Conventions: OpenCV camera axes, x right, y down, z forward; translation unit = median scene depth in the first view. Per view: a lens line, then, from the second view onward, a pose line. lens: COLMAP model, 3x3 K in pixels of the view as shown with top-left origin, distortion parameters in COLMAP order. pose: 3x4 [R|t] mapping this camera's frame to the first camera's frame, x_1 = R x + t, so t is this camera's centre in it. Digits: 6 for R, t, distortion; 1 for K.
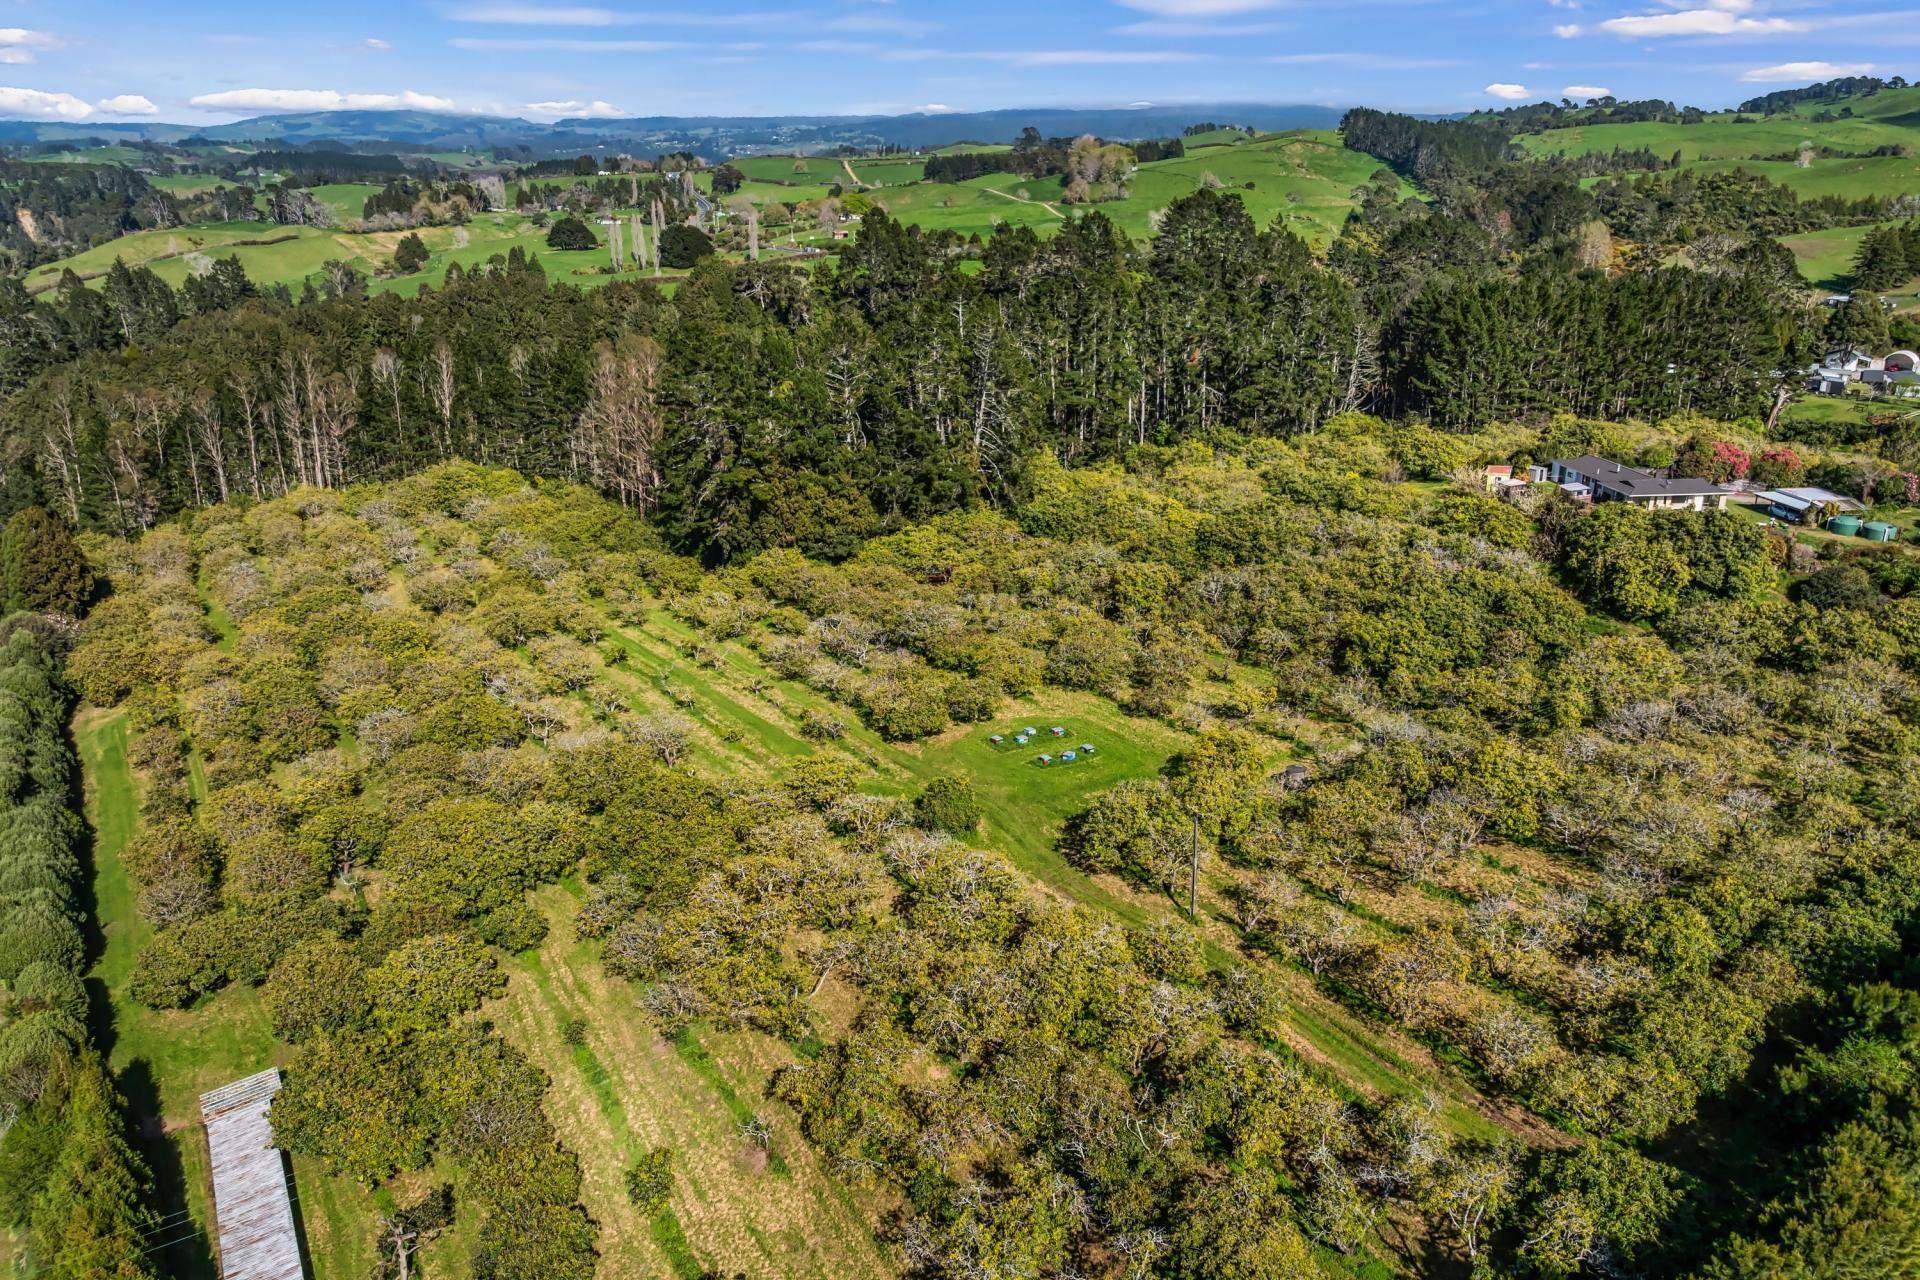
lens RADIAL K [[1413.0, 0, 960.0], [0, 1413.0, 640.0], [0, 0, 1]] dist [-0.041296, 0.027968]
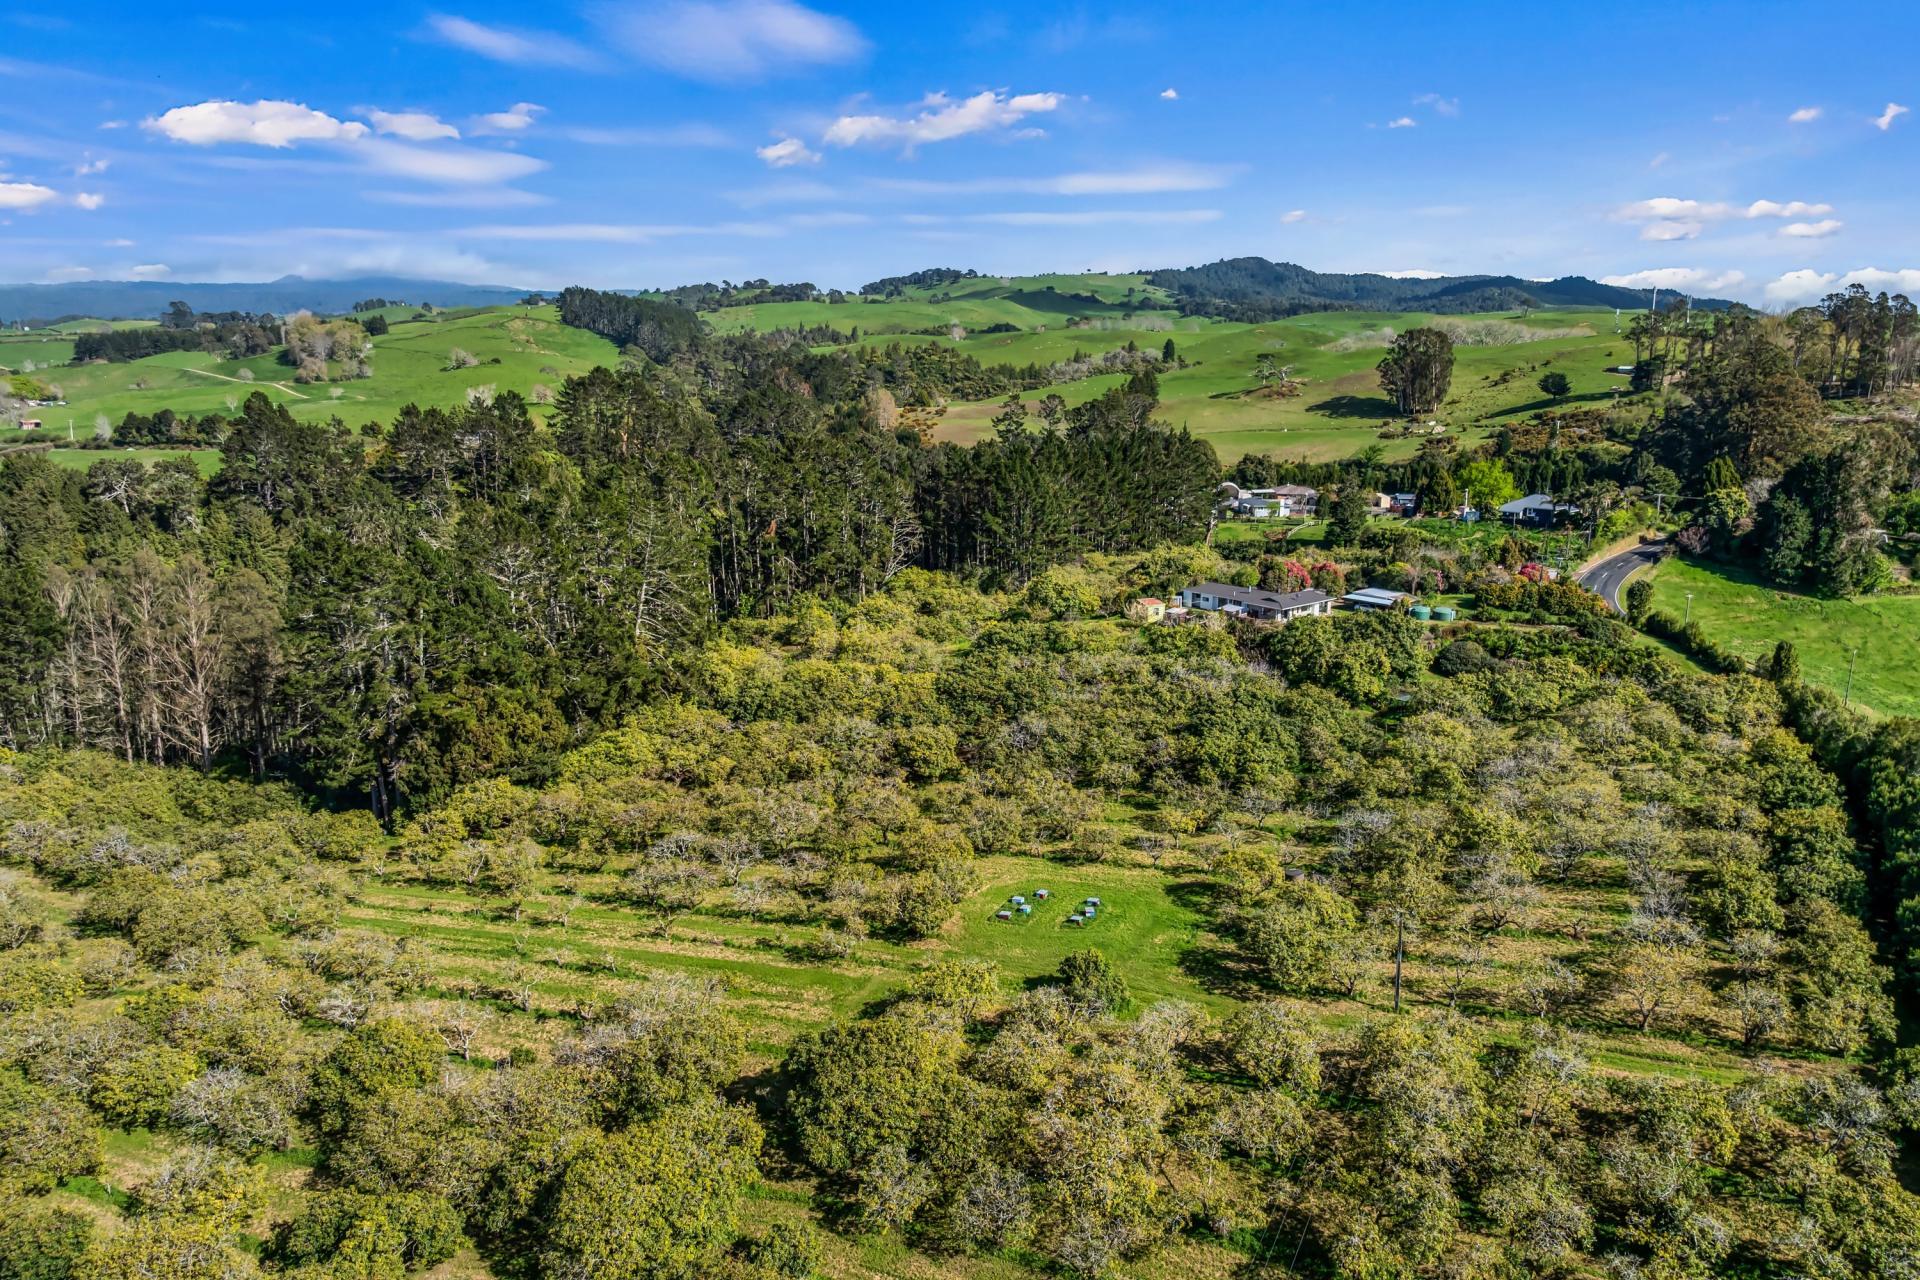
lens RADIAL K [[1413.0, 0, 960.0], [0, 1413.0, 640.0], [0, 0, 1]] dist [-0.041296, 0.027968]
pose [[0.813656, -0.117598, 0.569328, -0.134325], [0.182295, 0.981545, -0.057784, -0.016657], [-0.552025, 0.150801, 0.820078, 0.044660]]
